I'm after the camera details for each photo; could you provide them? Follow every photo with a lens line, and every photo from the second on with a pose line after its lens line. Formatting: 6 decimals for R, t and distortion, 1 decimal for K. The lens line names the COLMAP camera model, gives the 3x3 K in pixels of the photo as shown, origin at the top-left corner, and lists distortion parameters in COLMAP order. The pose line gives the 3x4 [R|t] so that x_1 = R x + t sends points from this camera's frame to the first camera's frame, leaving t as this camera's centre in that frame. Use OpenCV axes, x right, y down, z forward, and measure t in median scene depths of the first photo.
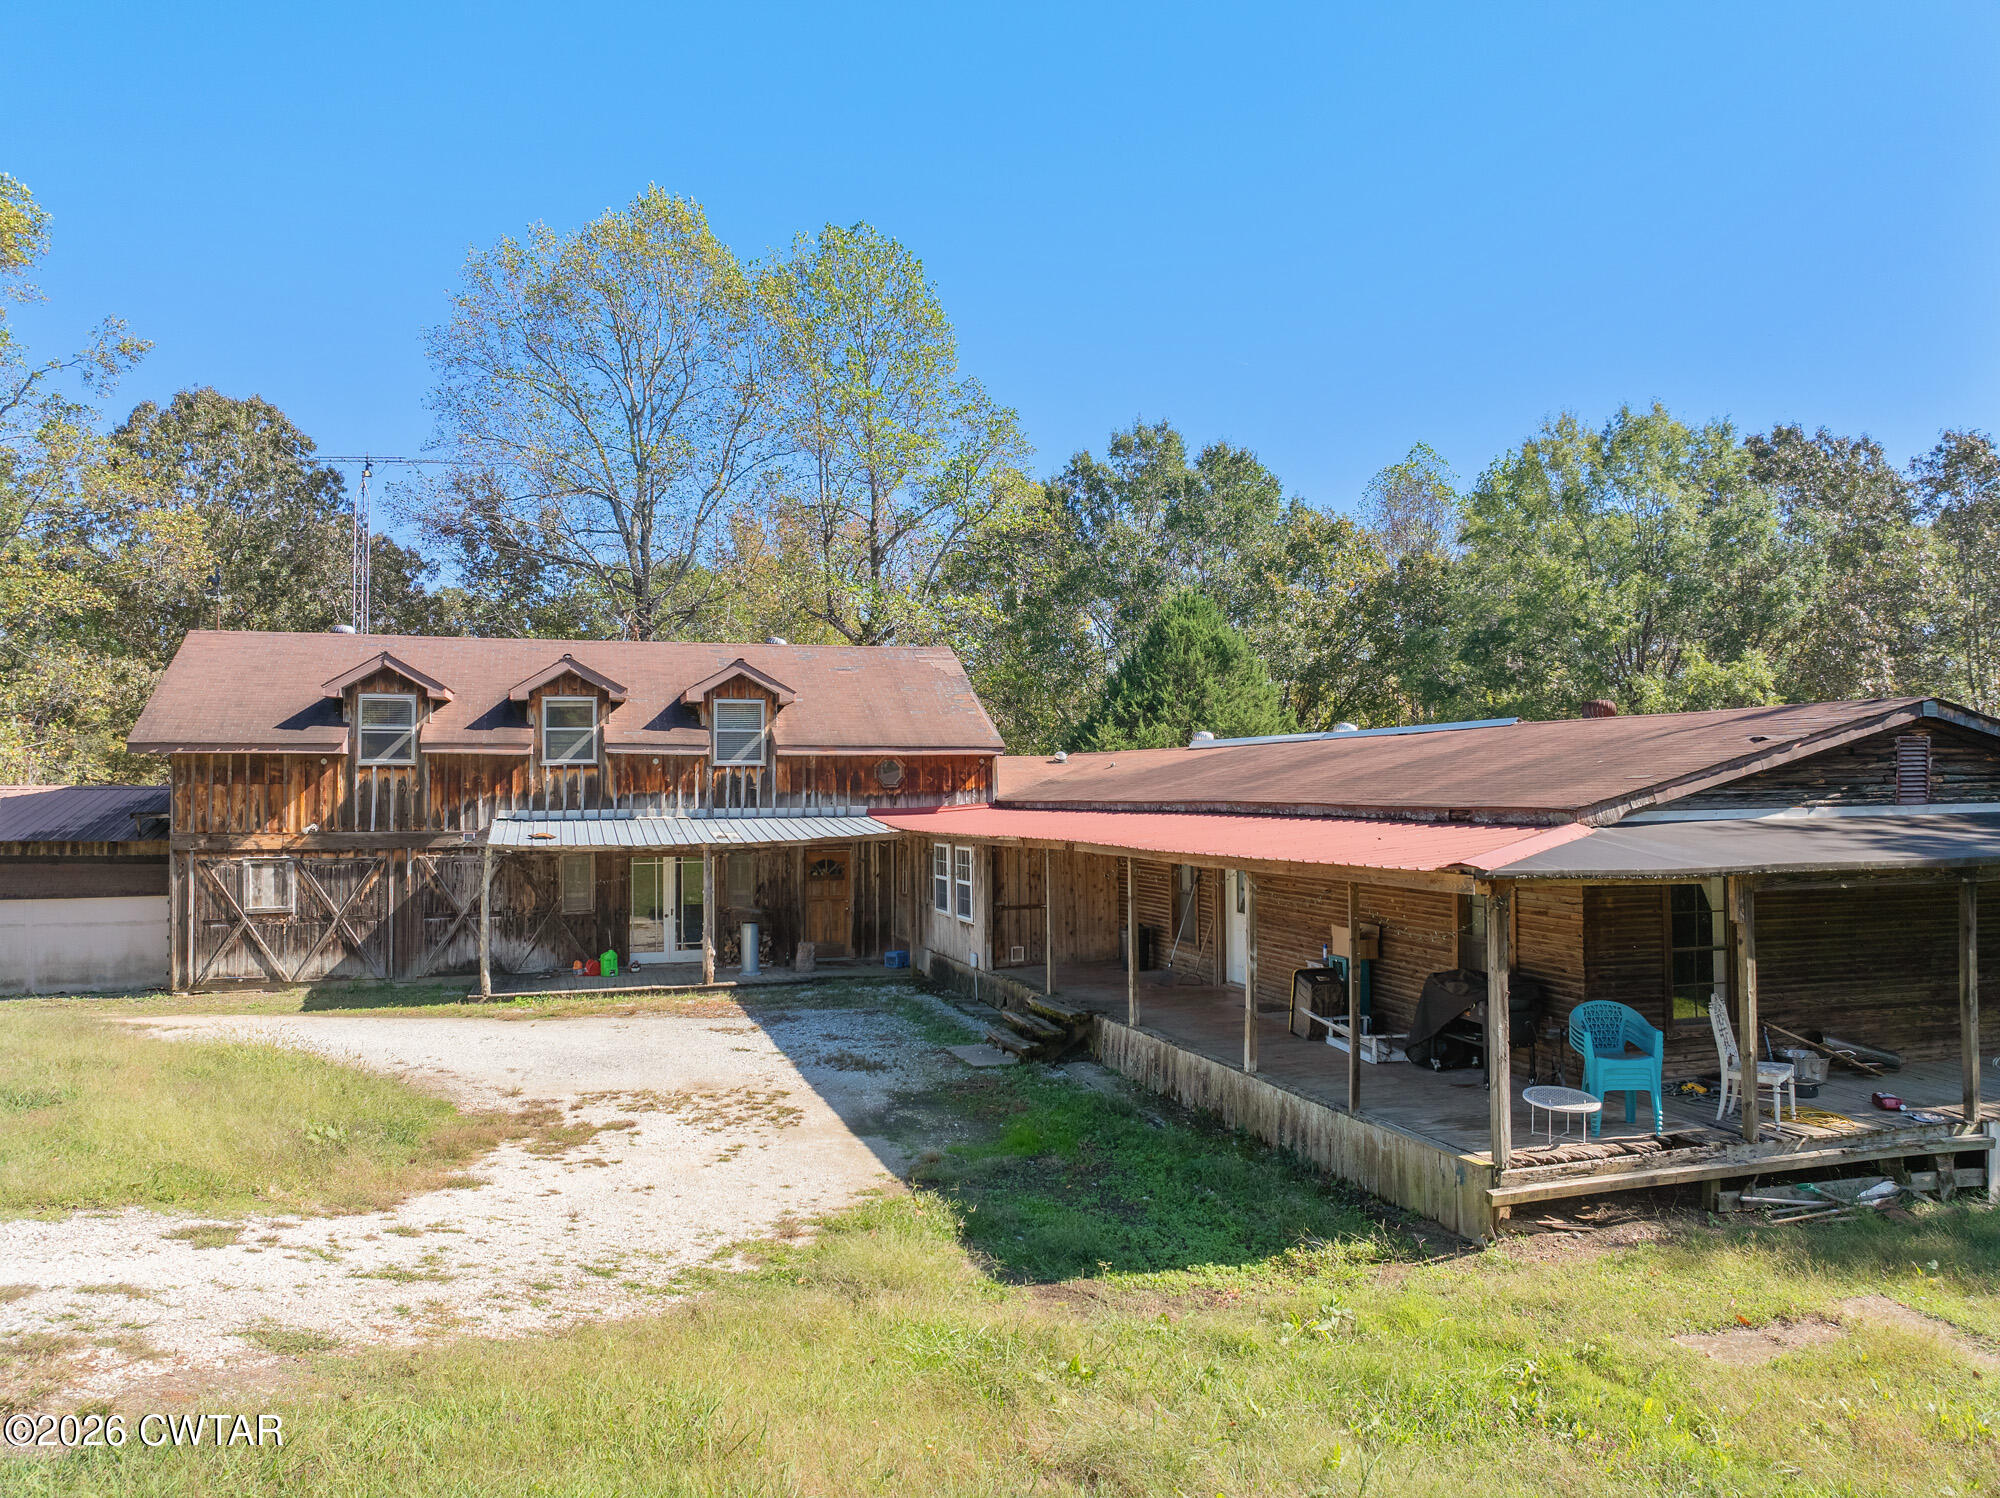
lens RADIAL K [[1428.1, 0, 993.5], [0, 1428.1, 749.1], [0, 0, 1]] dist [-0.034455, -0.012042]
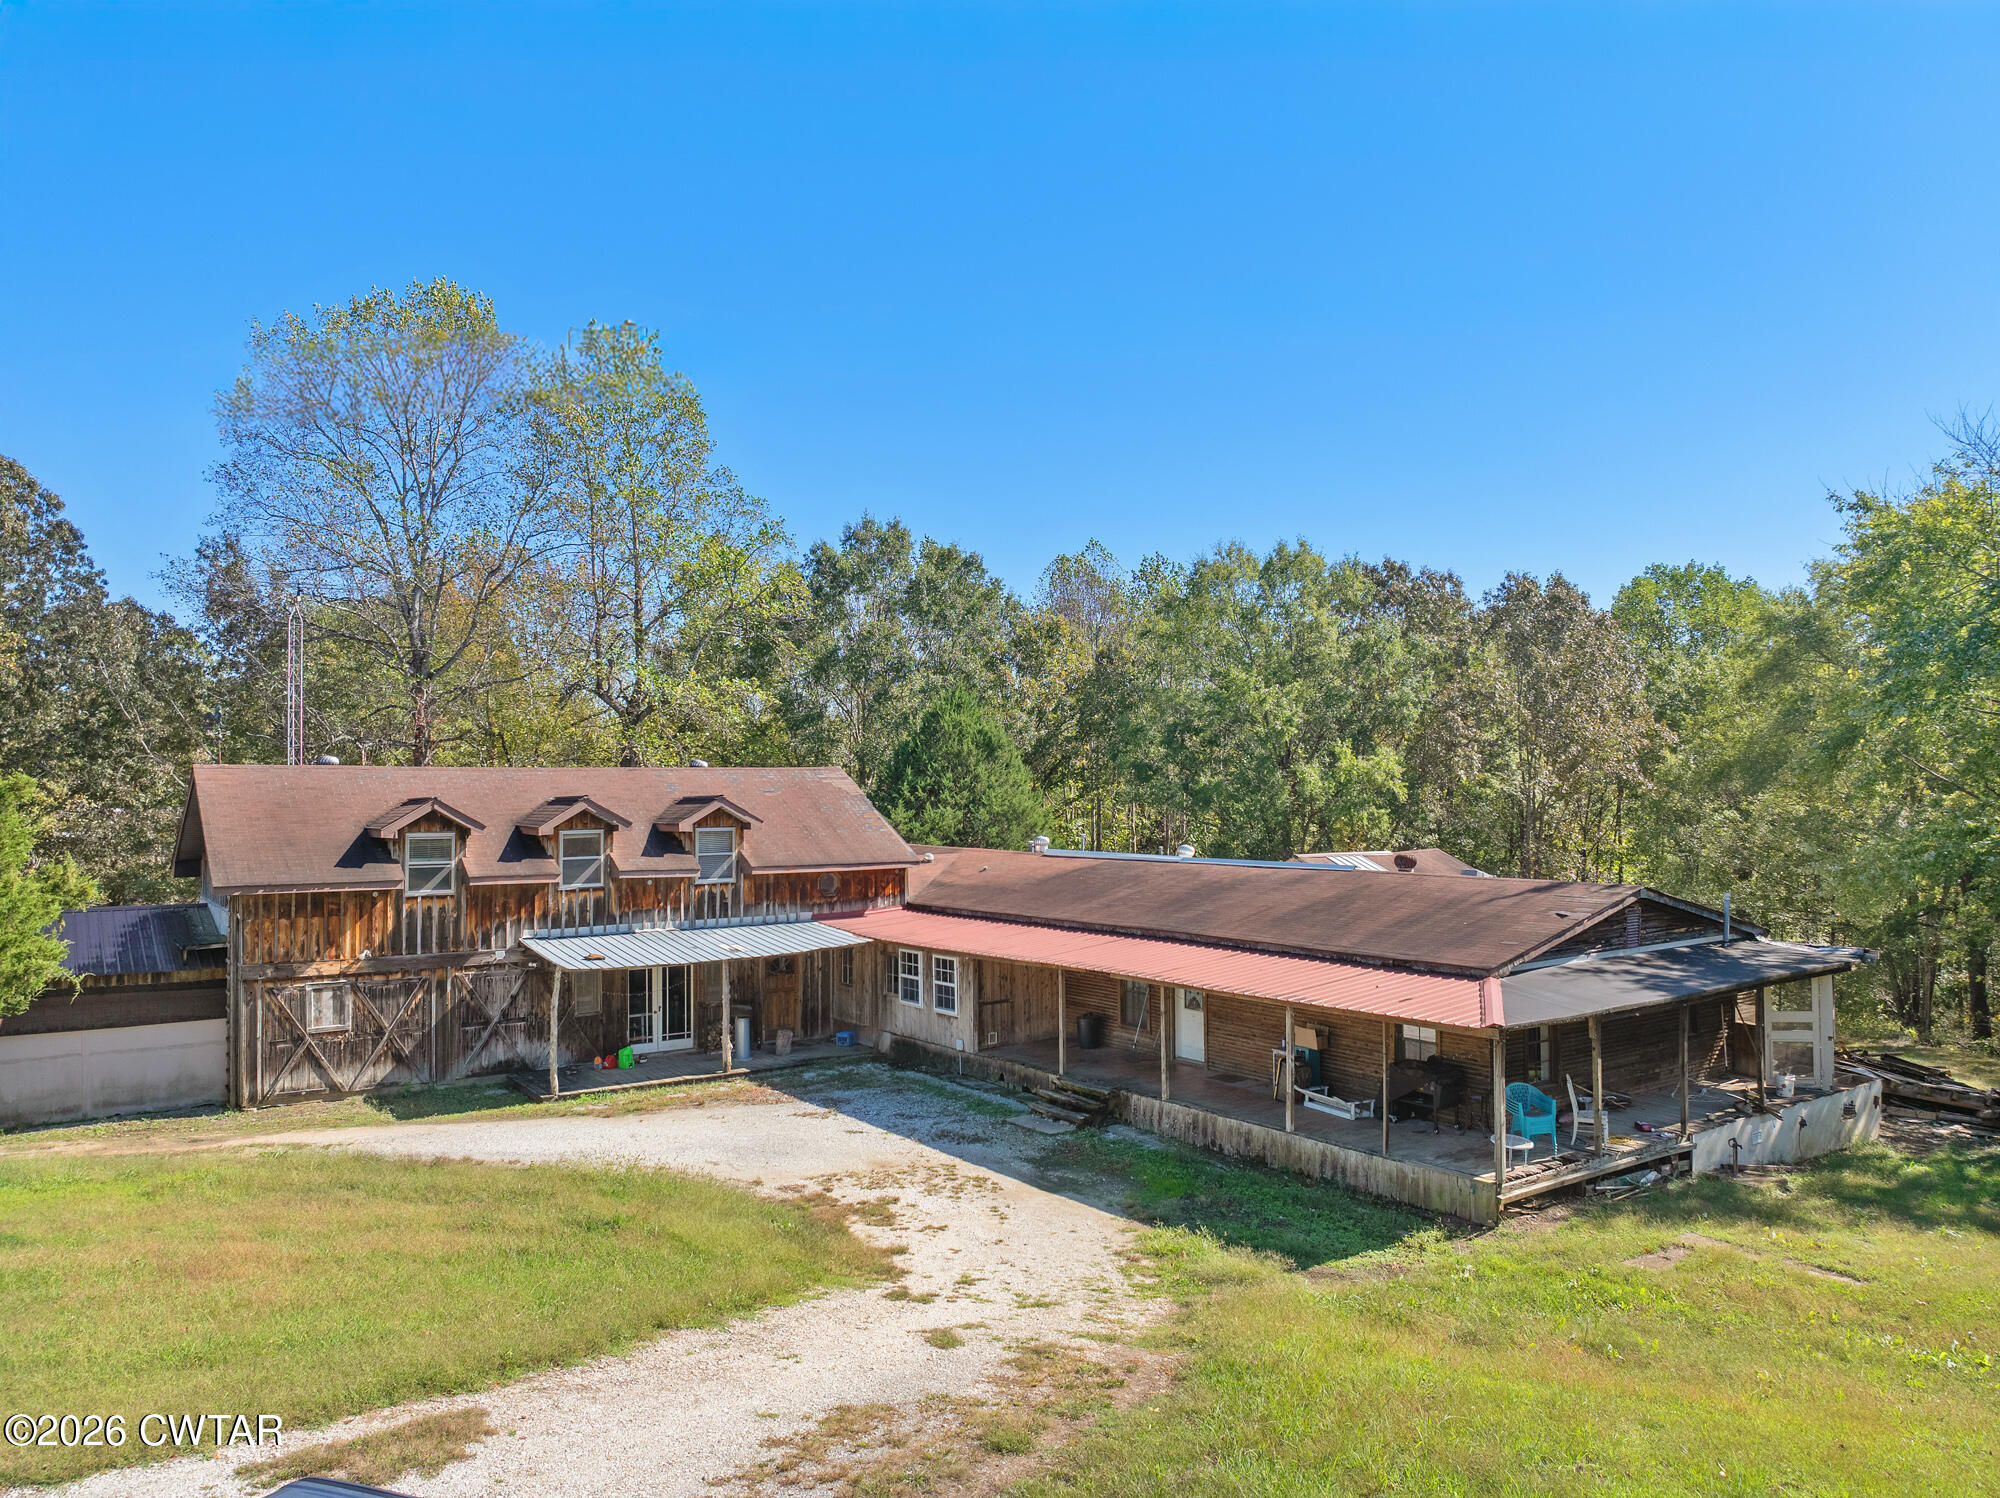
lens RADIAL K [[1428.1, 0, 1009.4], [0, 1428.1, 743.1], [0, 0, 1]] dist [-0.034455, -0.012042]
pose [[0.950358, 0.010858, 0.310970, -0.349697], [-0.008778, 0.999929, -0.008088, -0.108696], [-0.311035, 0.004956, 0.950385, -0.236094]]
